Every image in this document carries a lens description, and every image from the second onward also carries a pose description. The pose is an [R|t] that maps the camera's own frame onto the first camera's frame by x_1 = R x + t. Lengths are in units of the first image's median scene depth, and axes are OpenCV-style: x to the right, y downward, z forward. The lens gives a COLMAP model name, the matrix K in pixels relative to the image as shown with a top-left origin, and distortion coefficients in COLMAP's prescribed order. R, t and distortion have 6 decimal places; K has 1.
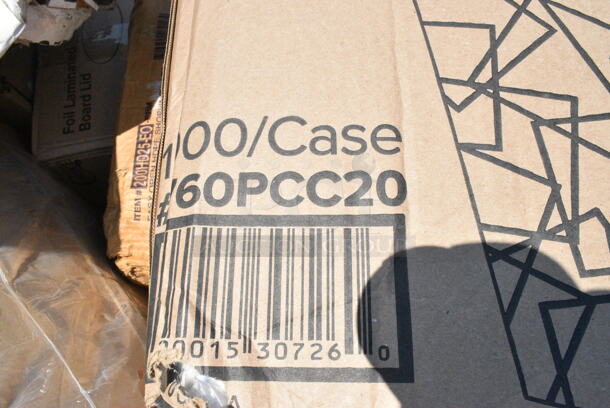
lens RADIAL K [[519.2, 0, 305.6], [0, 519.2, 204.9], [0, 0, 1]] dist [0.010934, 0.008910]
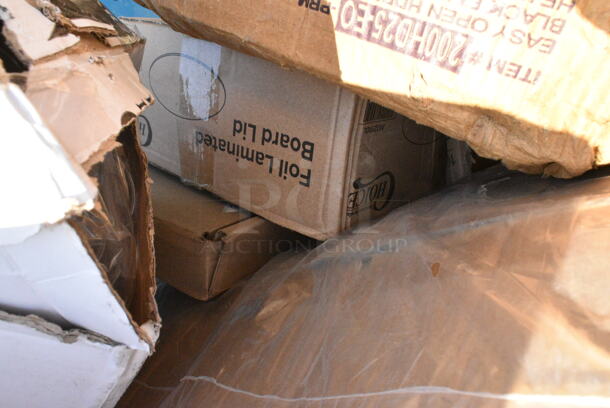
lens RADIAL K [[519.2, 0, 304.7], [0, 519.2, 203.9], [0, 0, 1]] dist [0.010934, 0.008910]
pose [[0.285272, -0.886254, -0.364930, -0.284755], [0.918671, 0.361387, -0.159510, -0.038306], [0.273247, -0.289747, 0.917269, 0.469185]]
